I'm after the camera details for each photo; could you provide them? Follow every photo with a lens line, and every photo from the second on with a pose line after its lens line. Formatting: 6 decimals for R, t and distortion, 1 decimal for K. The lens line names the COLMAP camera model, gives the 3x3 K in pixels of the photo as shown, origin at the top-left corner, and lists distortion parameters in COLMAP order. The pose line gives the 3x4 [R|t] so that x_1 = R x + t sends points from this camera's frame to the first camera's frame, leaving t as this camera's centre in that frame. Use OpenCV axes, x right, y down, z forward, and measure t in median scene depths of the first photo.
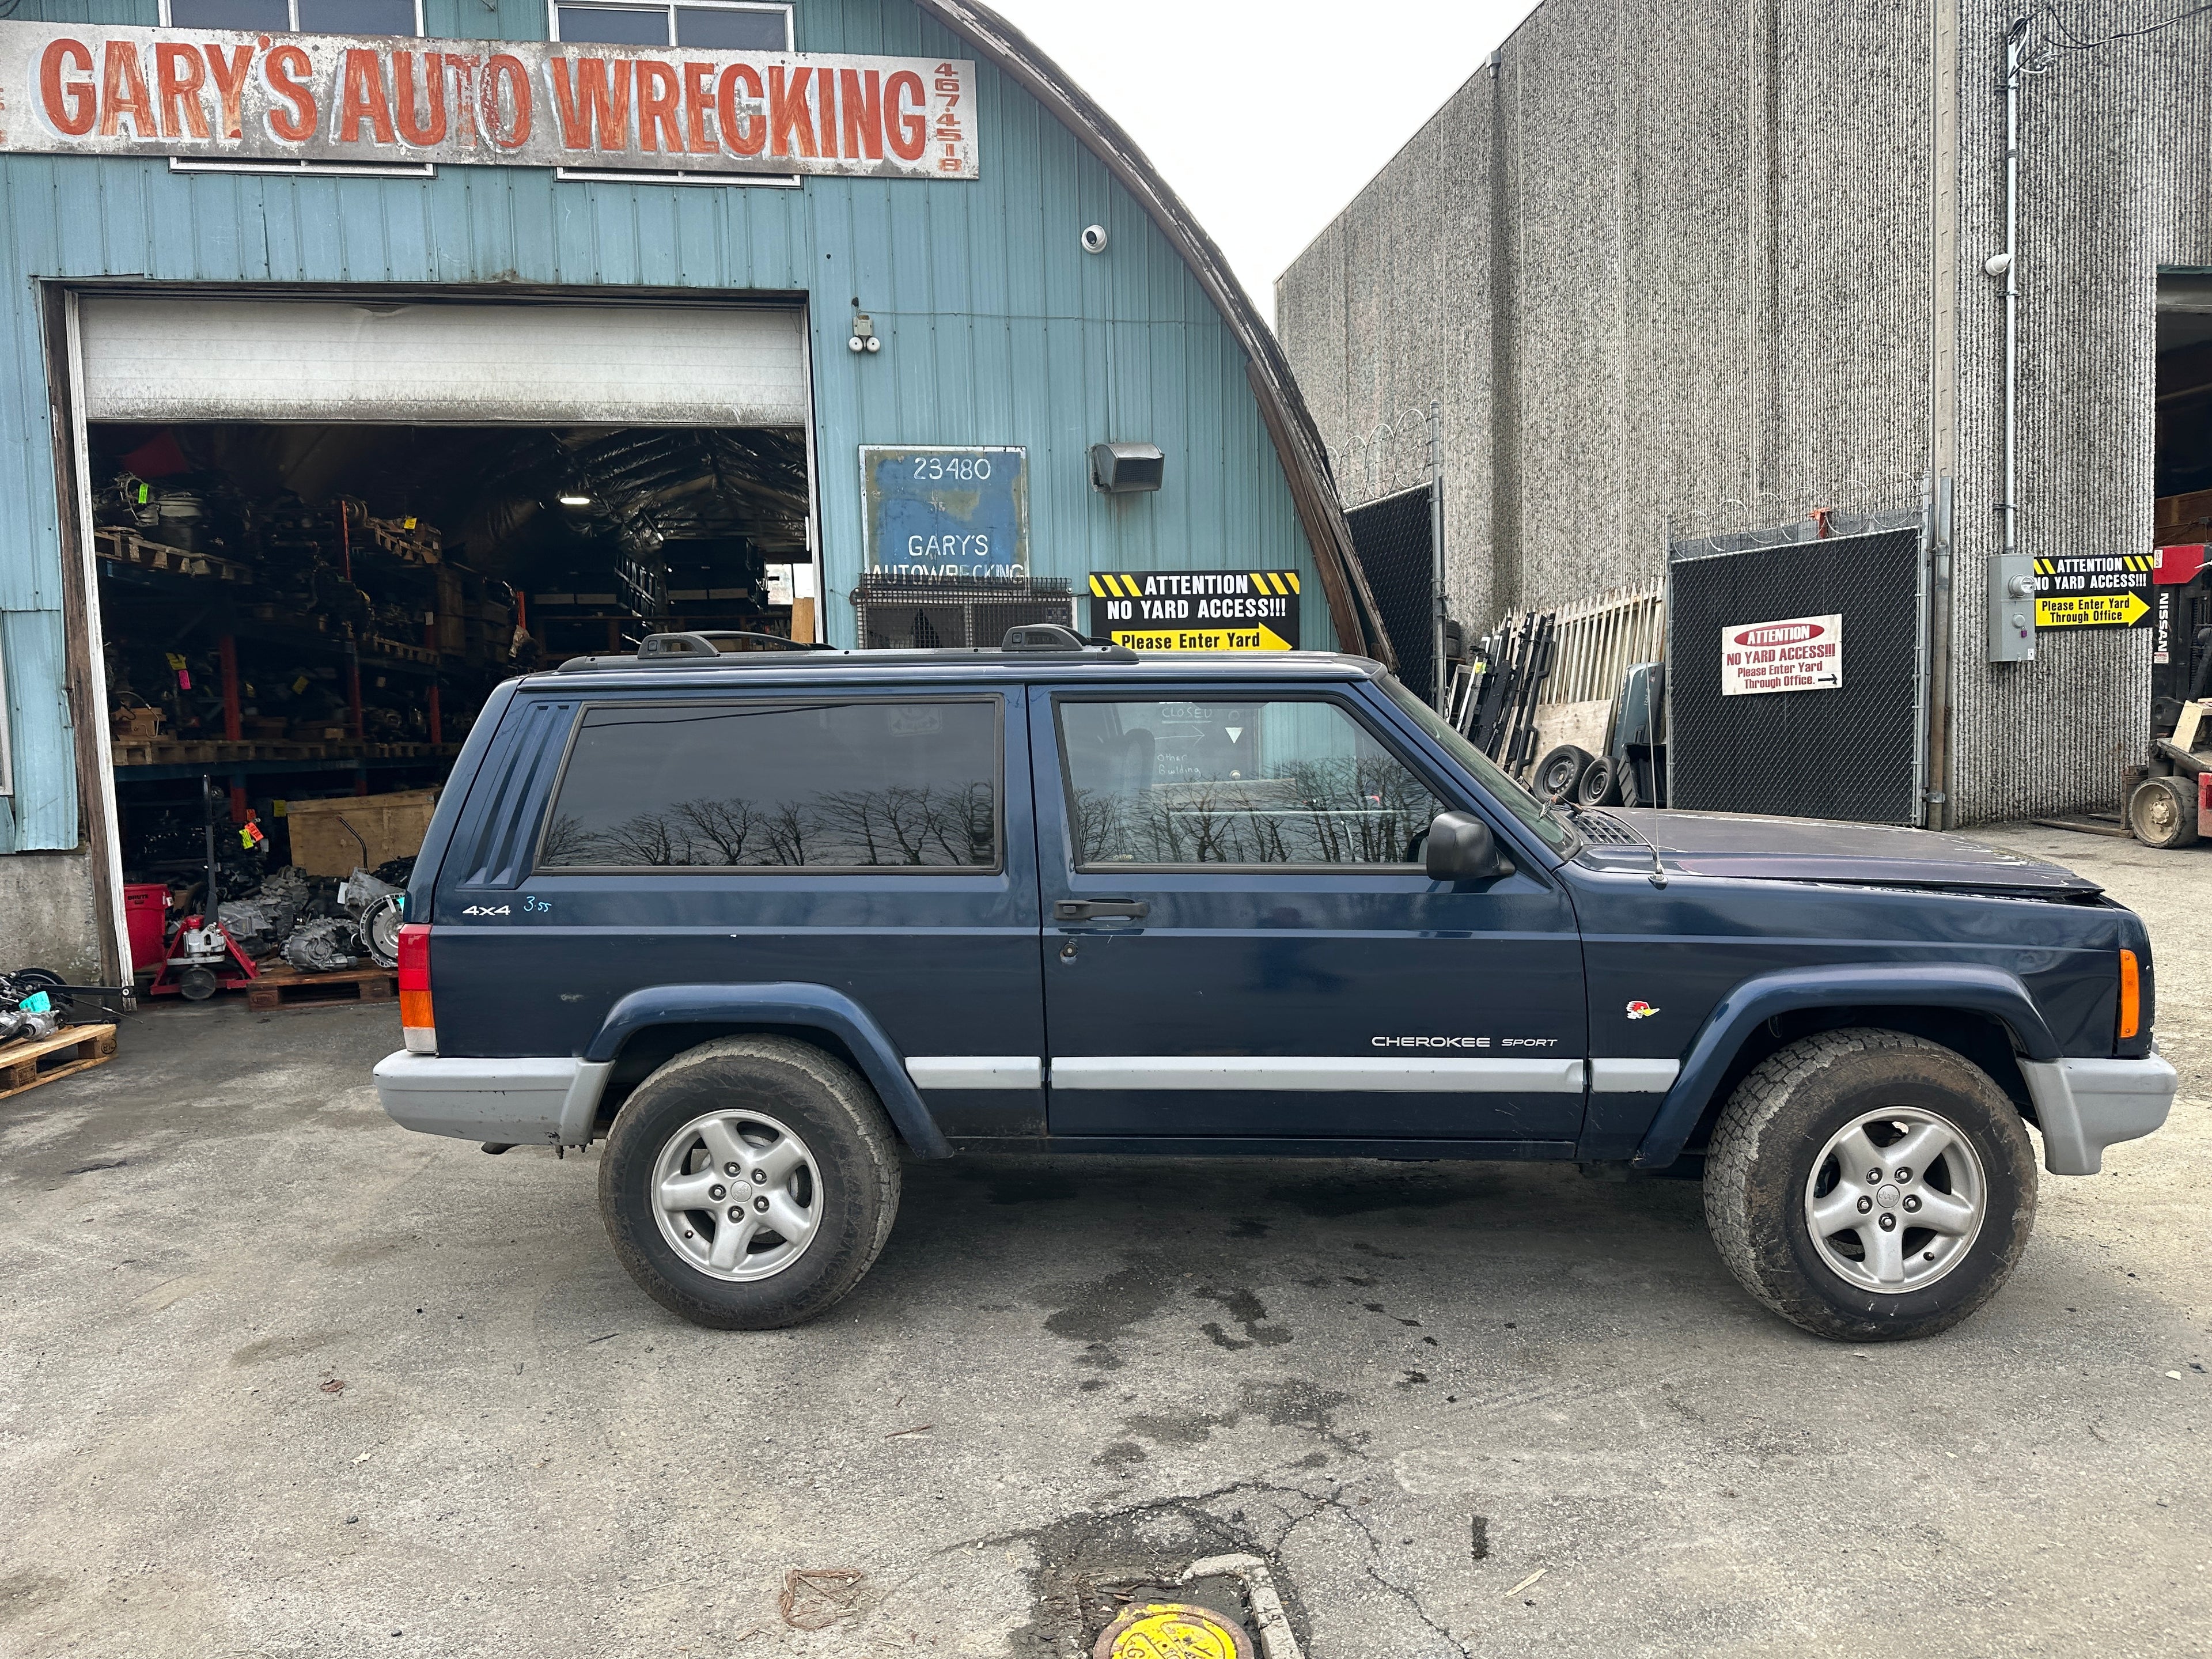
lens RADIAL K [[1554.8, 0, 1107.0], [0, 1554.8, 842.6], [0, 0, 1]] dist [0.035701, -0.044872]
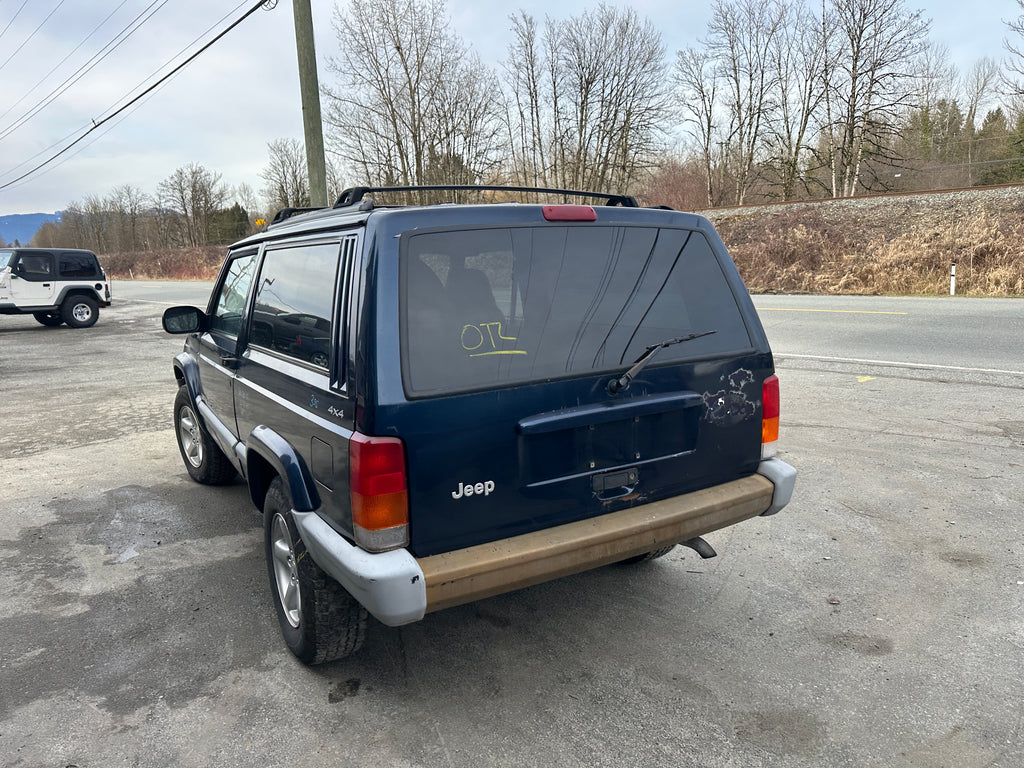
lens RADIAL K [[719.8, 0, 516.8], [0, 719.8, 383.8], [0, 0, 1]] dist [0.035701, -0.044872]
pose [[-0.605651, -0.092302, 0.790359, -0.406305], [0.126226, 0.969529, 0.209953, -0.055843], [-0.785655, 0.226922, -0.575545, 0.763186]]
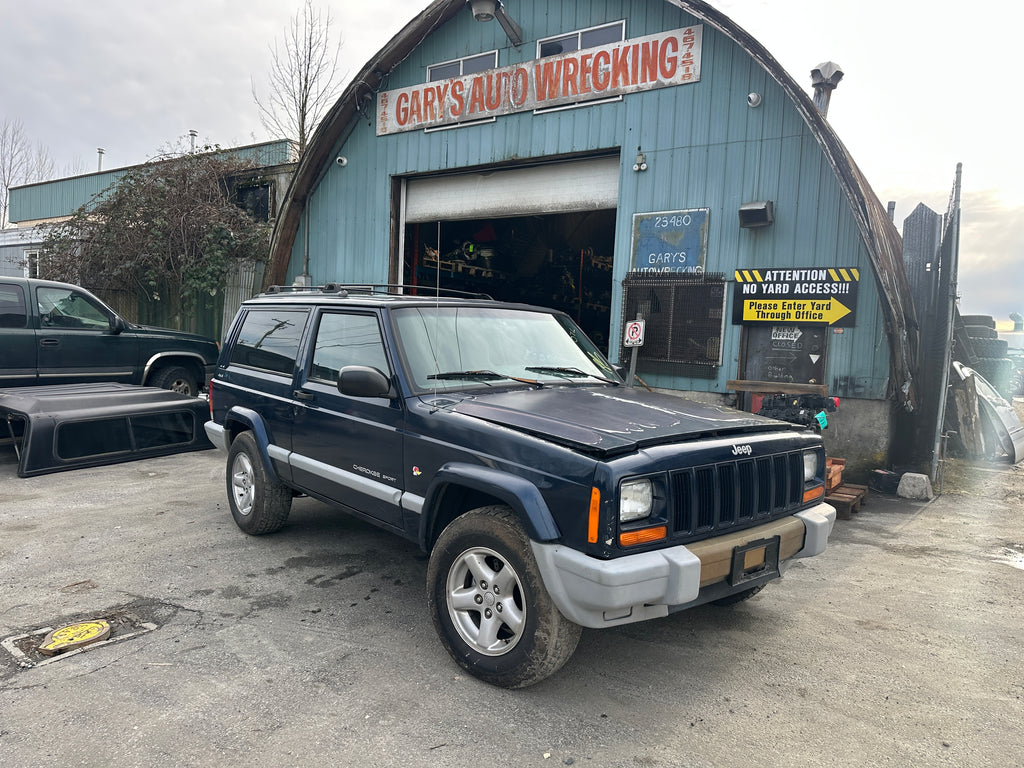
lens RADIAL K [[719.8, 0, 502.7], [0, 719.8, 382.5], [0, 0, 1]] dist [0.035701, -0.044872]
pose [[0.713389, 0.099163, -0.693716, 0.458403], [-0.120595, 0.992541, 0.017863, -0.016073], [0.690313, 0.070916, 0.720027, 0.172181]]
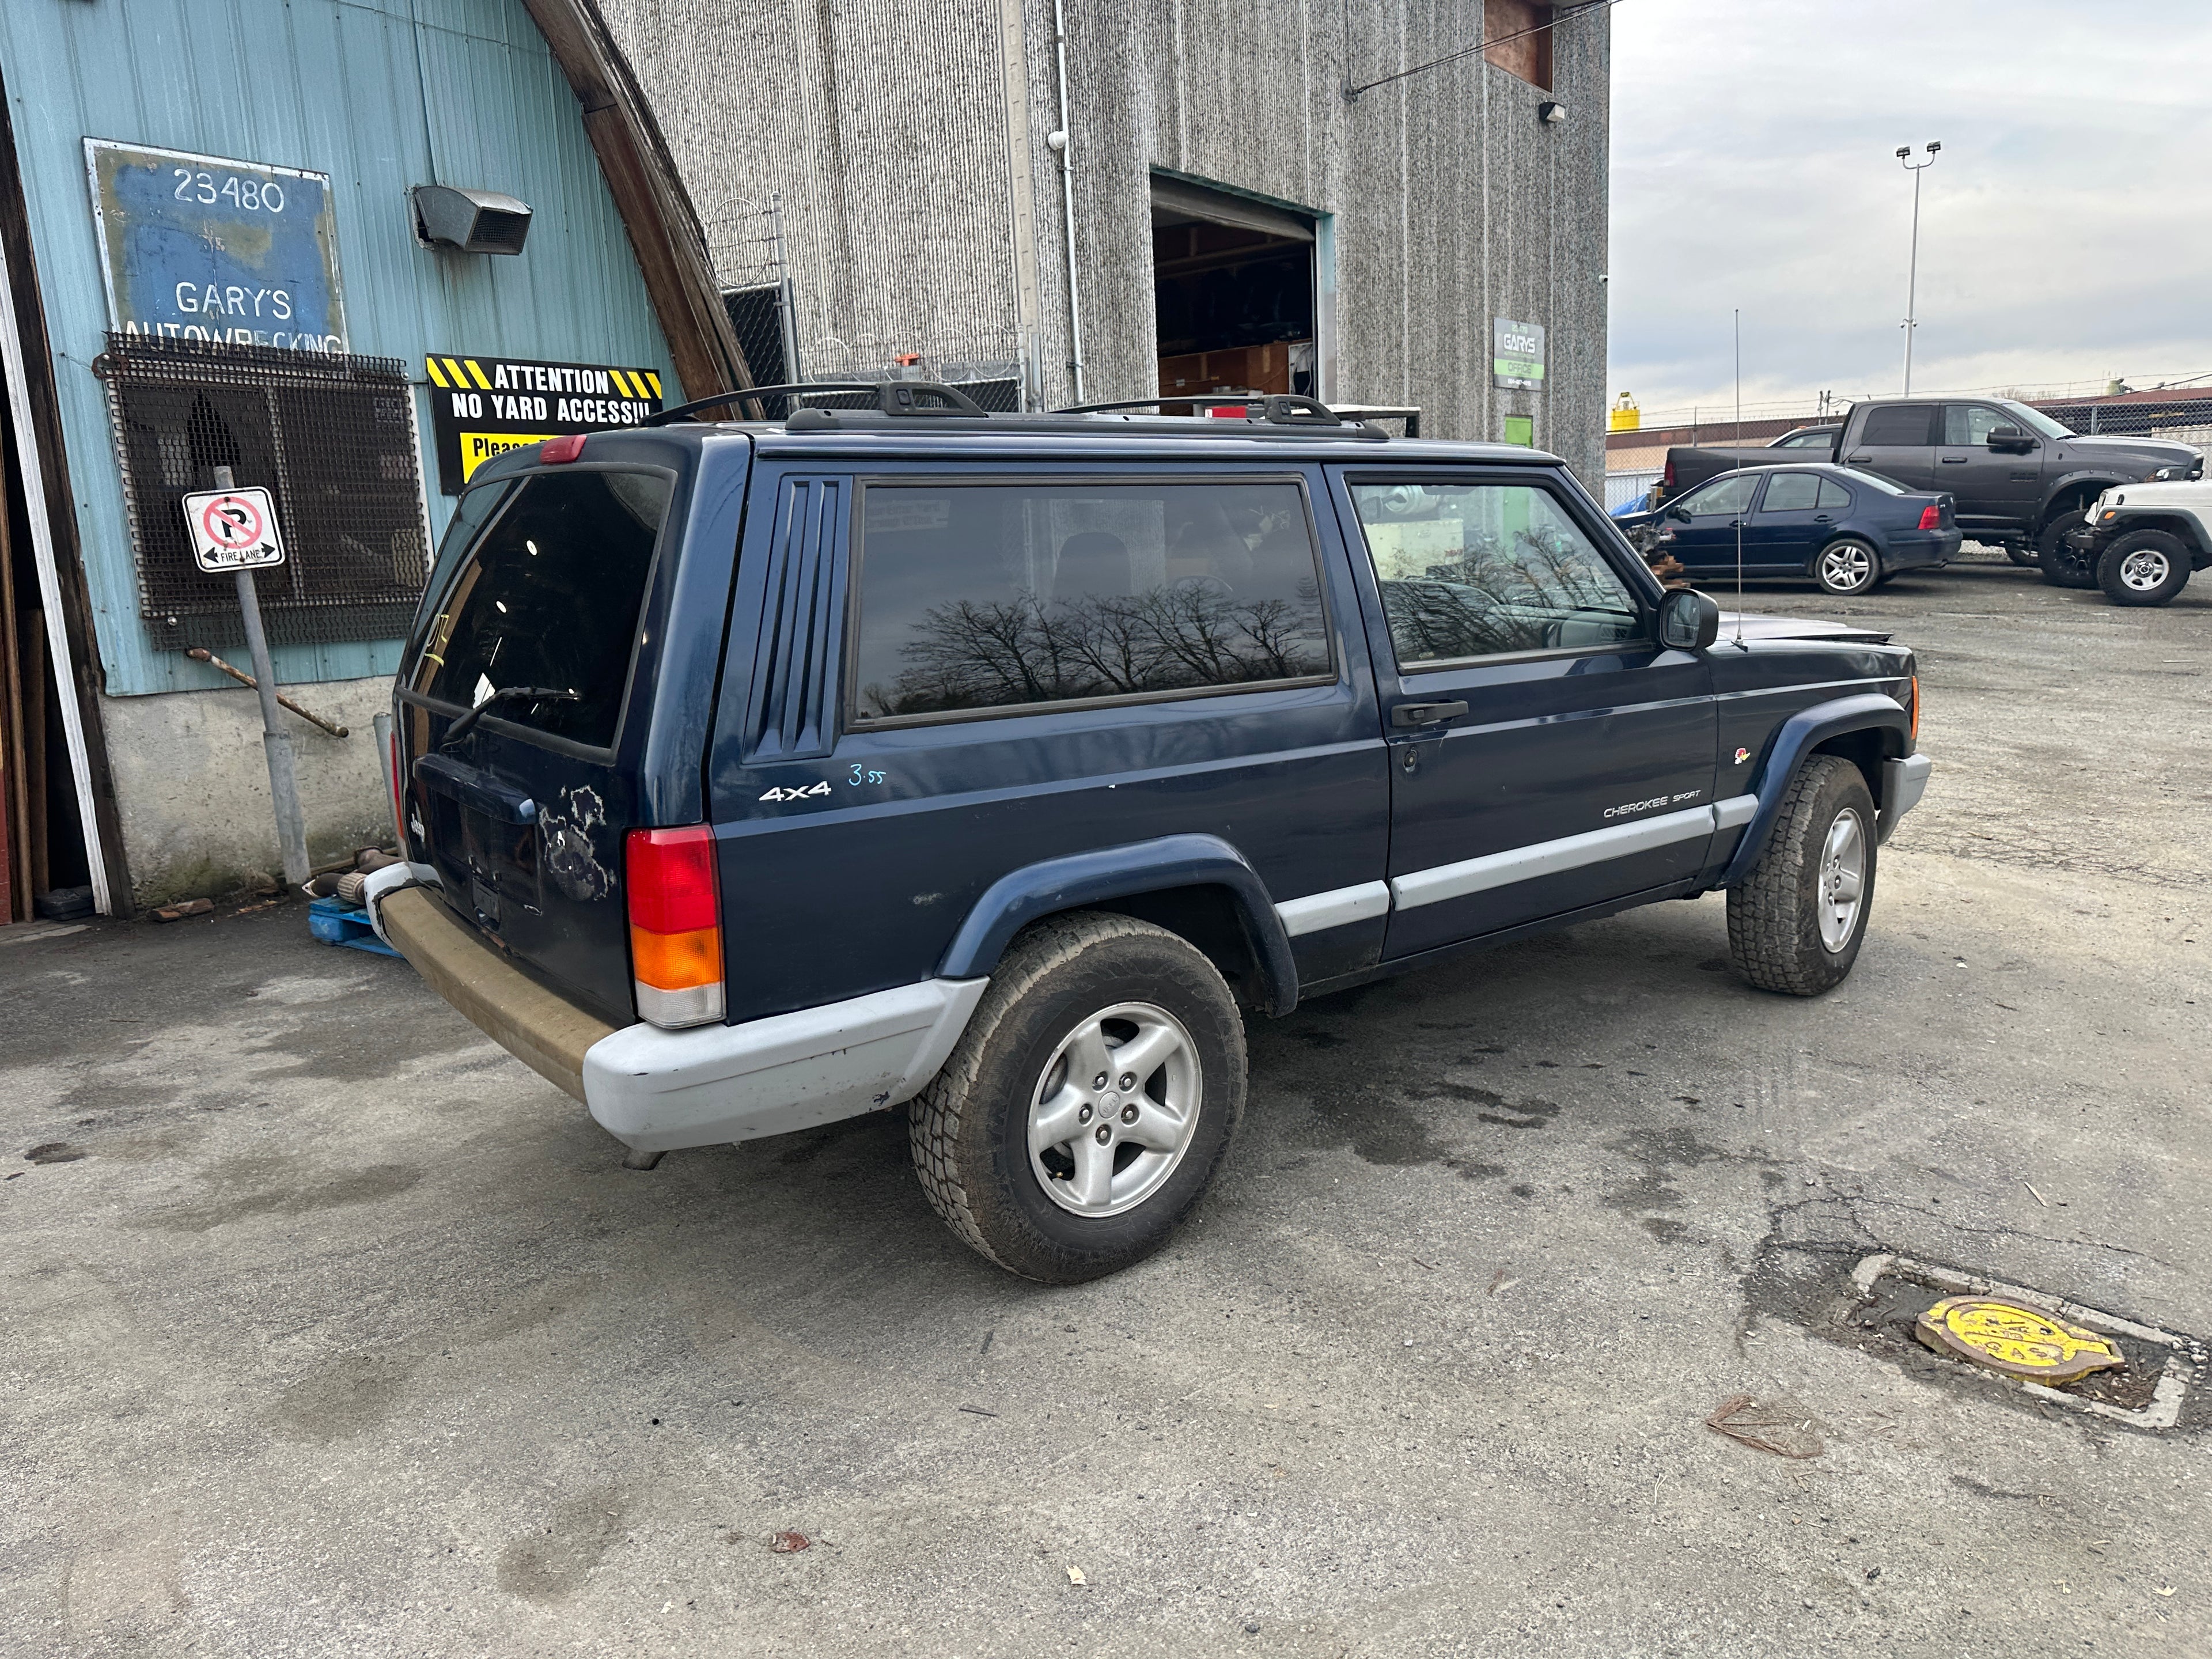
lens RADIAL K [[1554.8, 0, 1117.4], [0, 1554.8, 837.8], [0, 0, 1]] dist [0.035701, -0.044872]
pose [[0.724307, -0.133338, 0.676461, -0.350926], [0.071373, 0.990351, 0.118788, -0.002621], [-0.685773, -0.037758, 0.726835, 0.199763]]
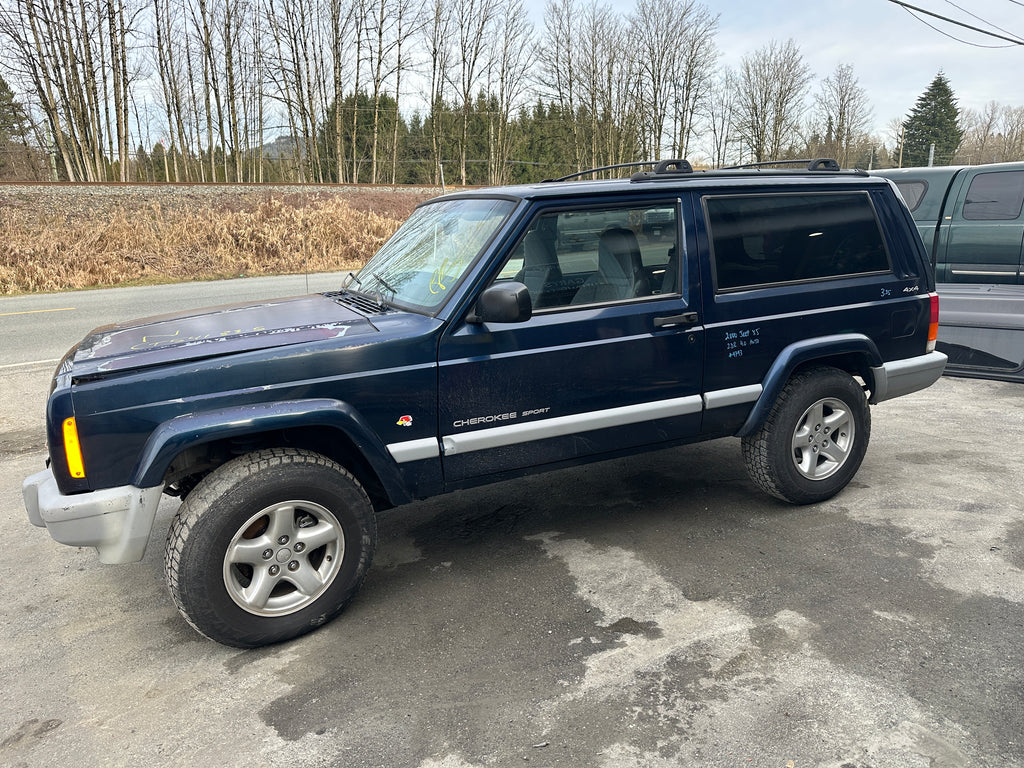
lens RADIAL K [[719.8, 0, 519.5], [0, 719.8, 381.6], [0, 0, 1]] dist [0.035701, -0.044872]
pose [[-0.846890, 0.168769, -0.504277, 0.288813], [0.004012, 0.950302, 0.311304, -0.089237], [0.531754, 0.261617, -0.805478, 0.923708]]
